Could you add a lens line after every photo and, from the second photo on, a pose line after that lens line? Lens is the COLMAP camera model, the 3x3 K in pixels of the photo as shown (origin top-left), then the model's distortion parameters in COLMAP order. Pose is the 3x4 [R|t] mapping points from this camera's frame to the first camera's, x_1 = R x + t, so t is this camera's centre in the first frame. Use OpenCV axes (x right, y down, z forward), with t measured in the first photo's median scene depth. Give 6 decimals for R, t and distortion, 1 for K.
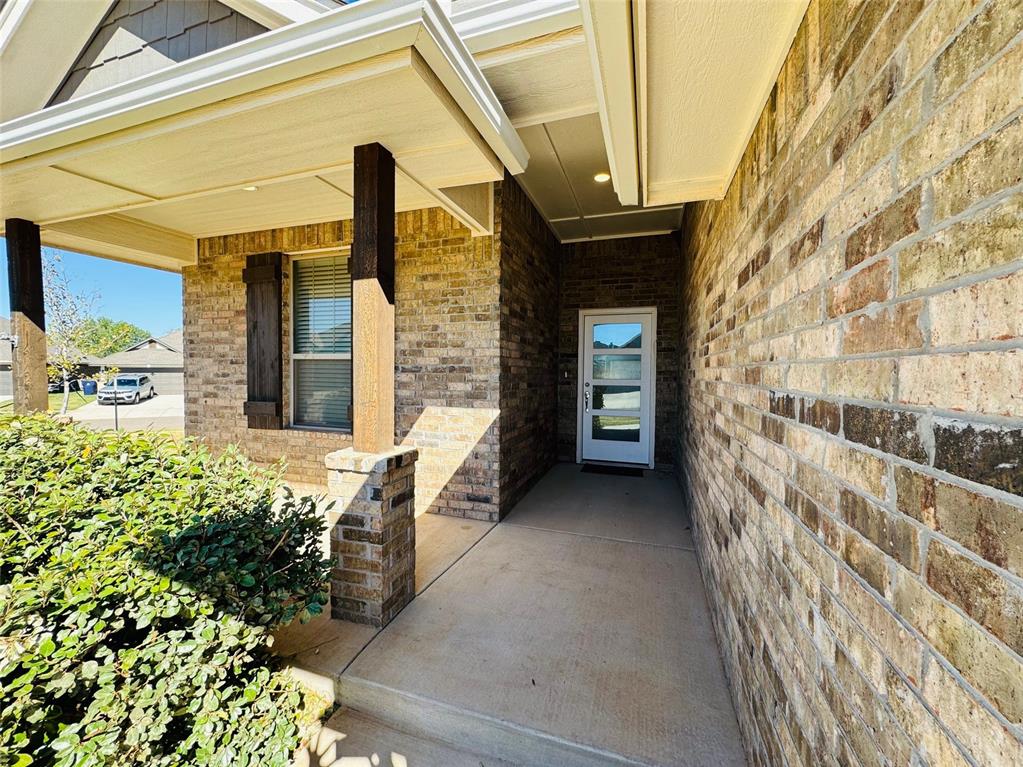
lens RADIAL K [[409.5, 0, 510.8], [0, 409.5, 380.0], [0, 0, 1]] dist [-0.002812, -0.000636]
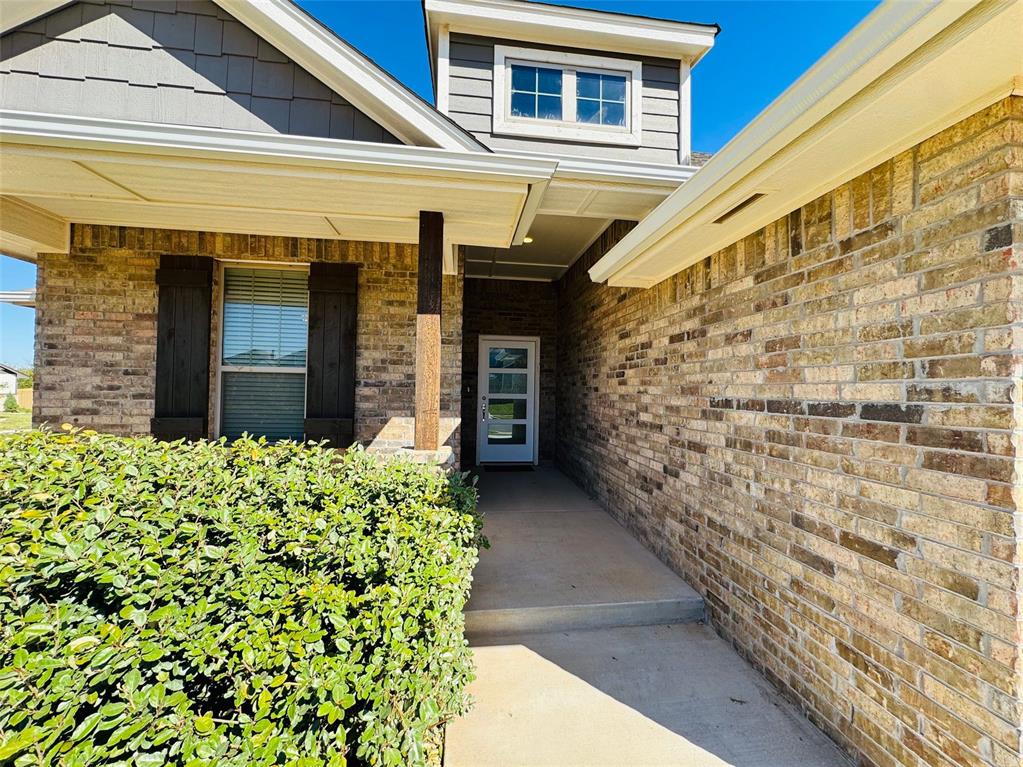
lens RADIAL K [[409.5, 0, 512.8], [0, 409.5, 379.8], [0, 0, 1]] dist [-0.002812, -0.000636]
pose [[0.899461, 0.015835, 0.436714, -0.368708], [0.000651, 0.999294, -0.037575, 0.004252], [-0.437000, 0.034081, 0.898816, -0.143313]]
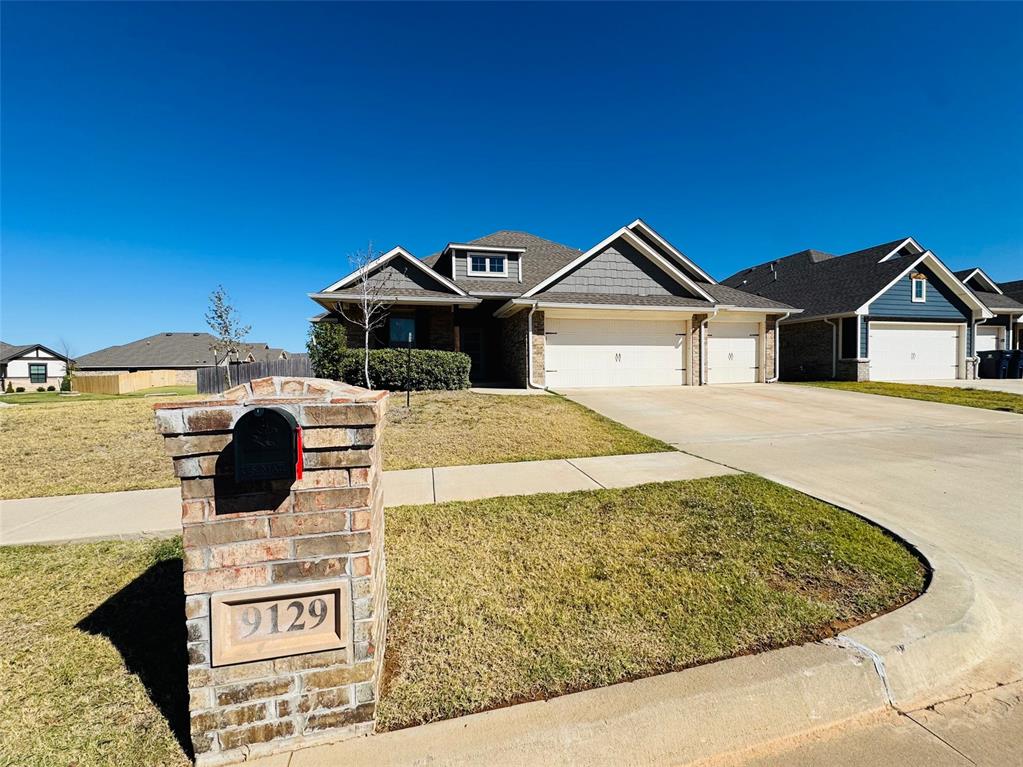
lens RADIAL K [[409.5, 0, 514.6], [0, 409.5, 379.3], [0, 0, 1]] dist [-0.002812, -0.000636]
pose [[0.855615, -0.034210, 0.516482, -1.515399], [0.027225, 0.999407, 0.021095, 0.228279], [-0.516897, -0.003988, 0.856038, -2.539377]]
